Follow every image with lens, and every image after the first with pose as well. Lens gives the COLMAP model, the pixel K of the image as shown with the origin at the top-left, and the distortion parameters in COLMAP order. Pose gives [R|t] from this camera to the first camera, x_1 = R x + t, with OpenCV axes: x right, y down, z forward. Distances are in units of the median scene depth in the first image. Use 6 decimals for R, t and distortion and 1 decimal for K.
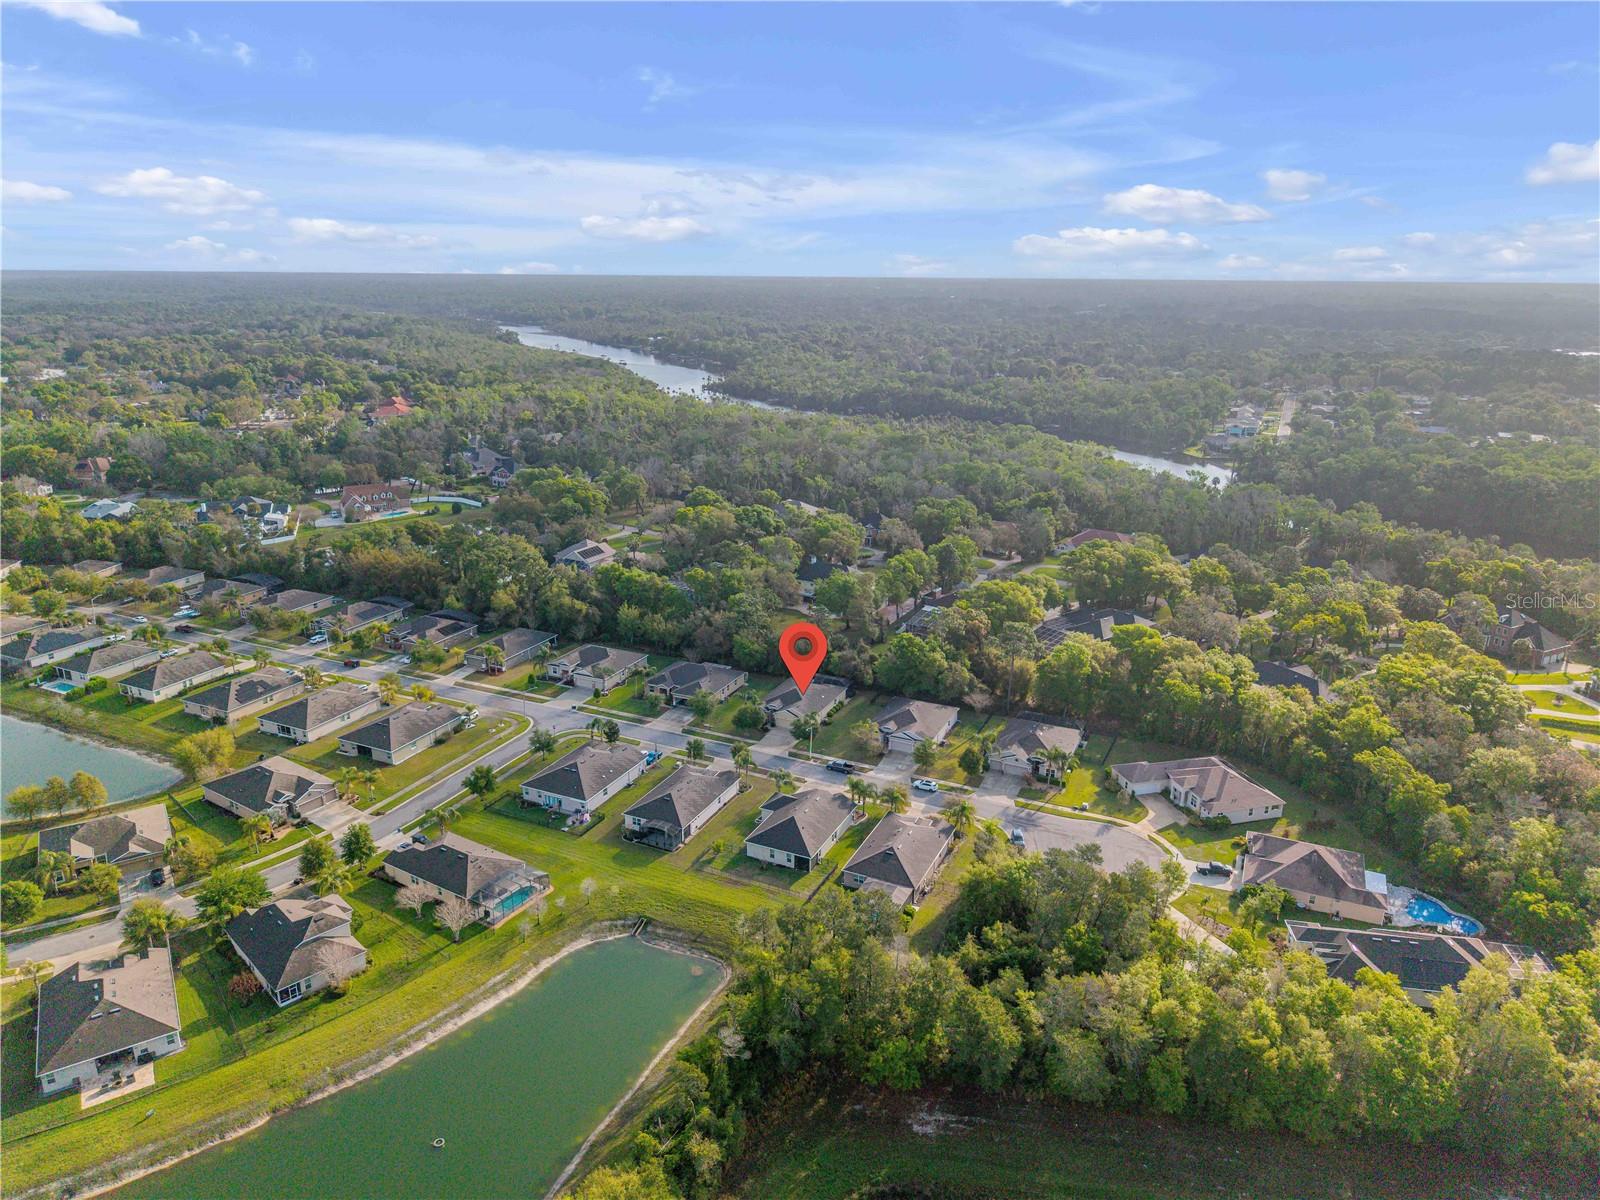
lens RADIAL K [[1028.7, 0, 800.0], [0, 1028.7, 600.0], [0, 0, 1]] dist [0.101973, -0.001161]
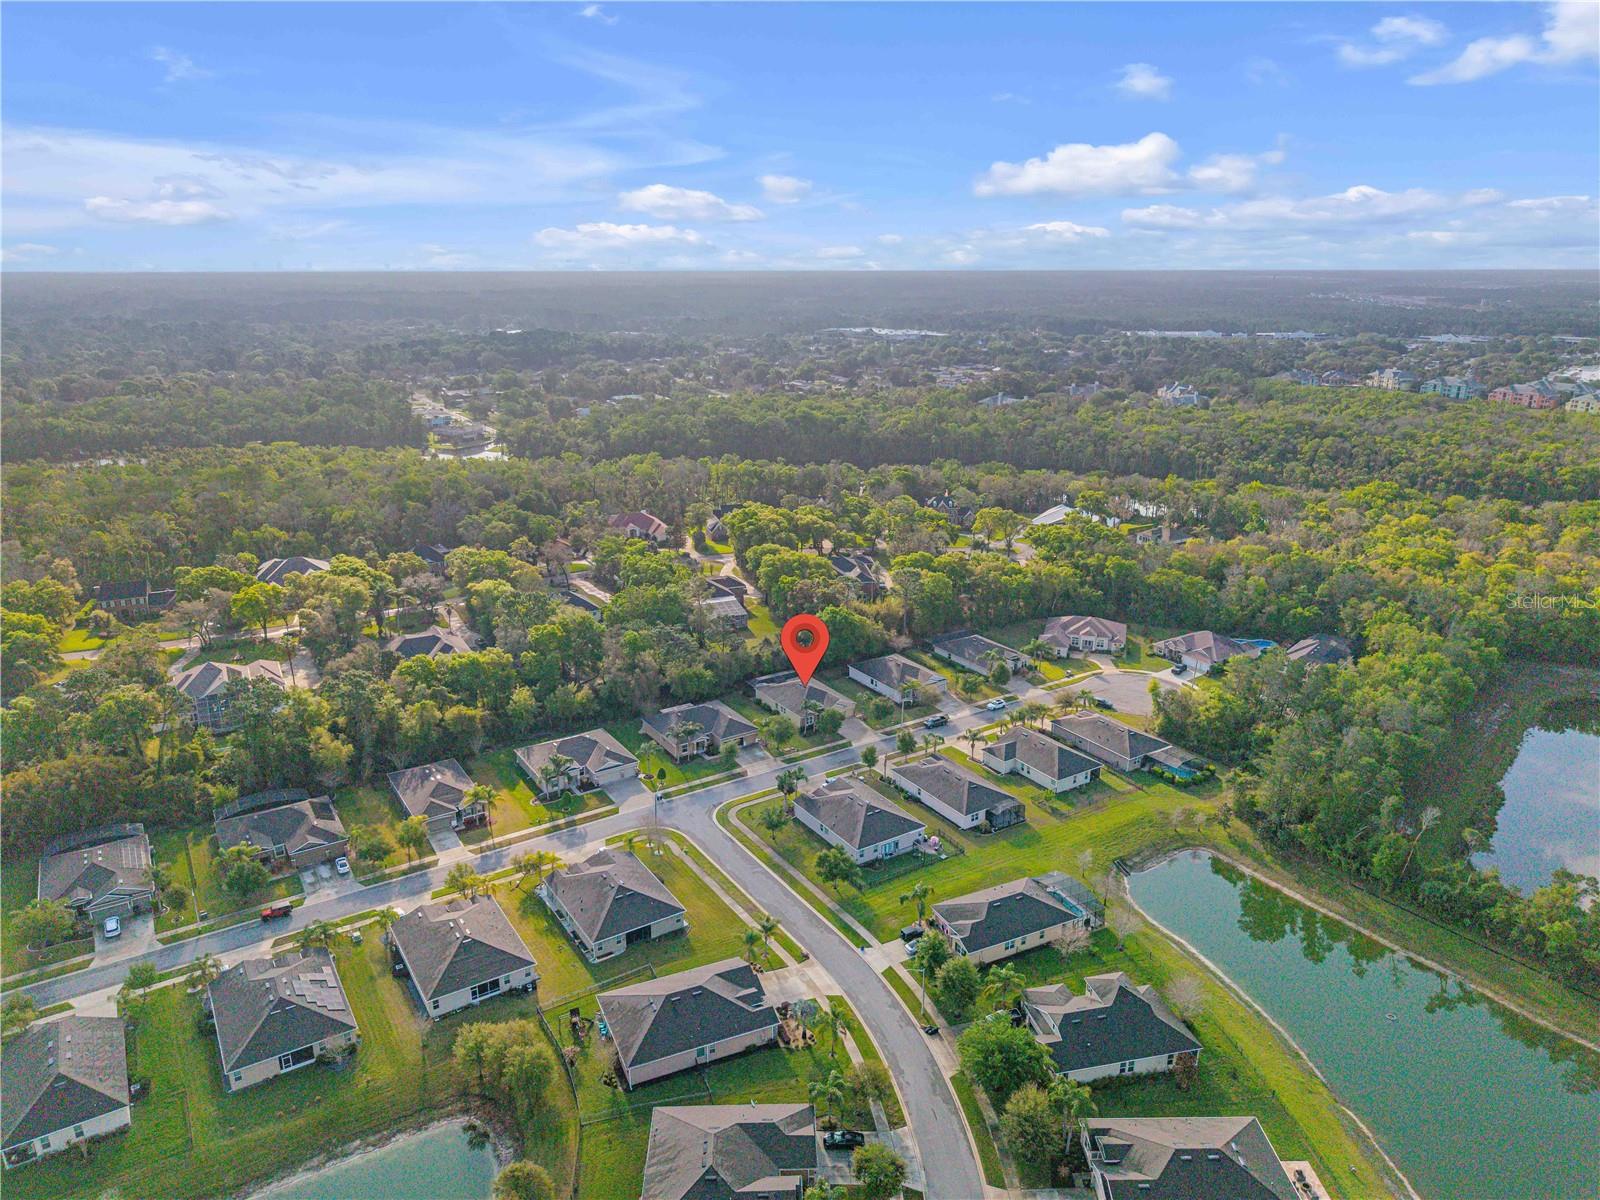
lens RADIAL K [[1028.7, 0, 800.0], [0, 1028.7, 600.0], [0, 0, 1]] dist [0.101973, -0.001161]
pose [[0.527608, -0.256714, 0.809770, -0.776249], [0.251054, 0.957786, 0.140063, -0.132281], [-0.811543, 0.129398, 0.569785, 0.414973]]
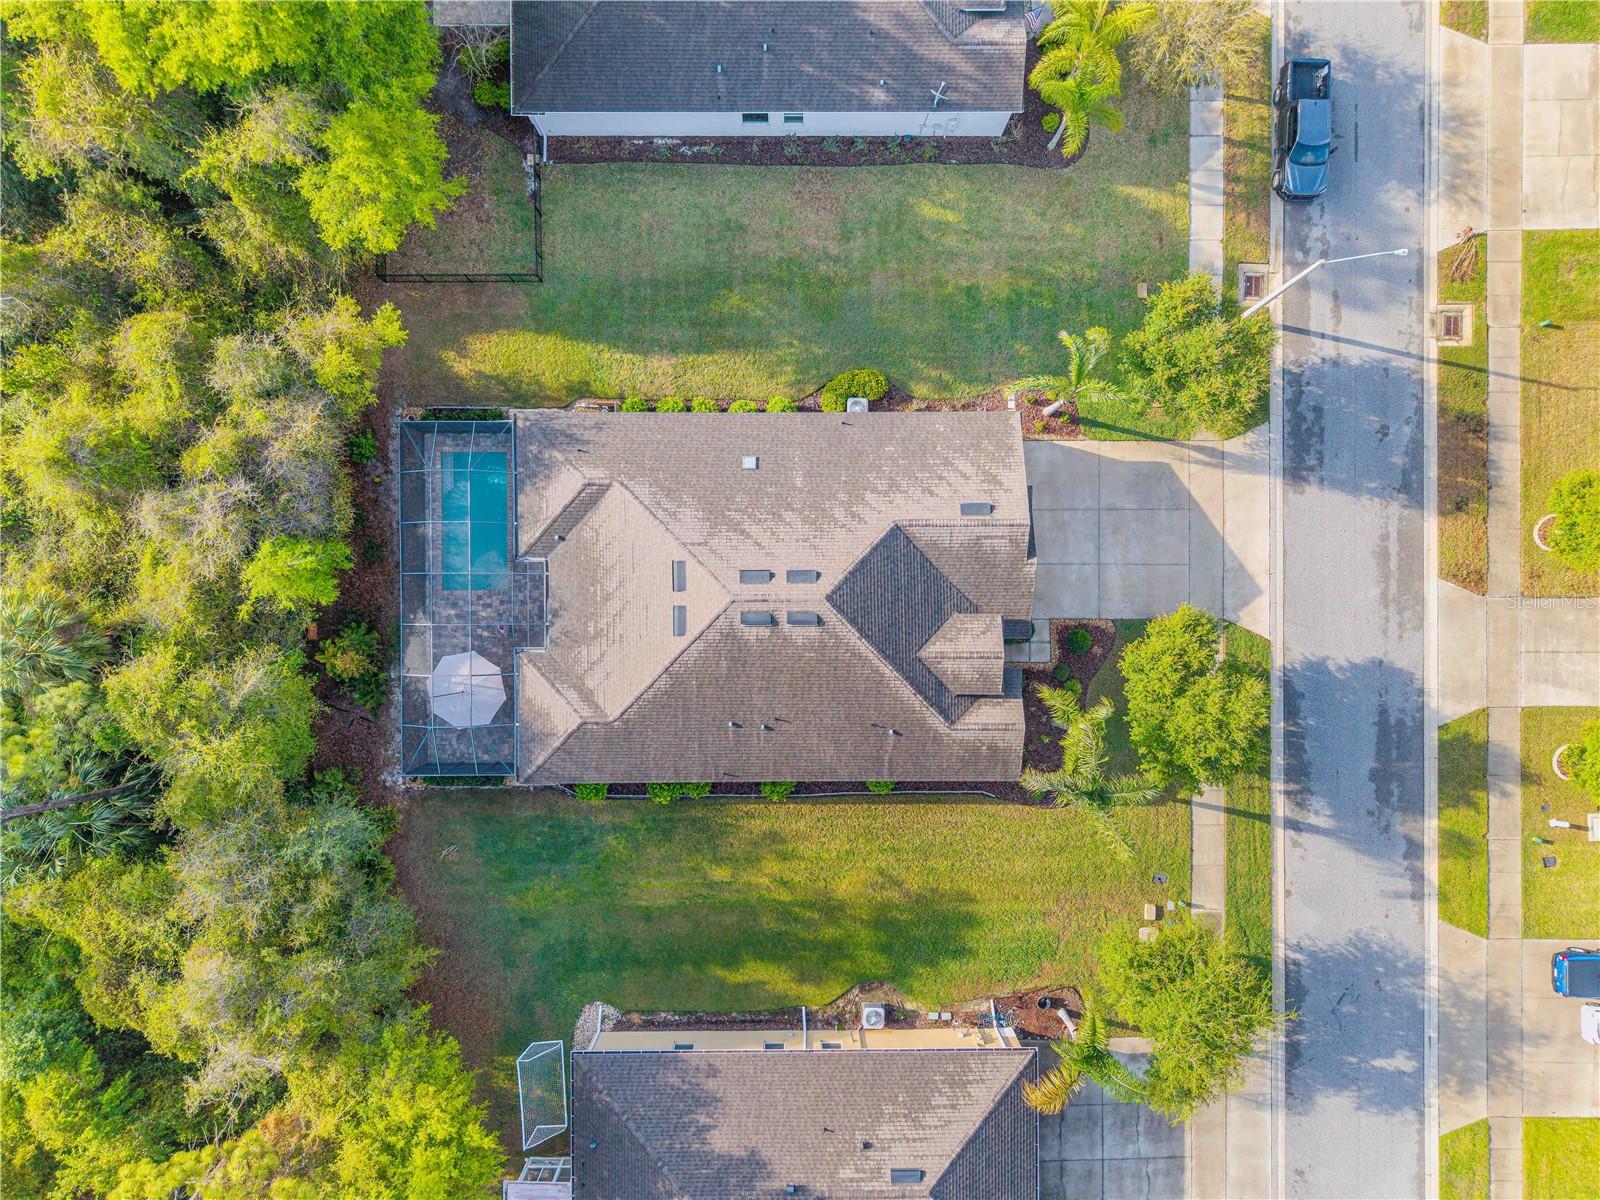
lens RADIAL K [[1043.4, 0, 800.0], [0, 1043.4, 600.0], [0, 0, 1]] dist [-0.000720, -0.004371]
pose [[-0.425135, -0.904925, -0.019239, 0.000206], [0.263612, -0.144124, 0.953801, -0.071130], [-0.865892, 0.400423, 0.299821, 0.927570]]
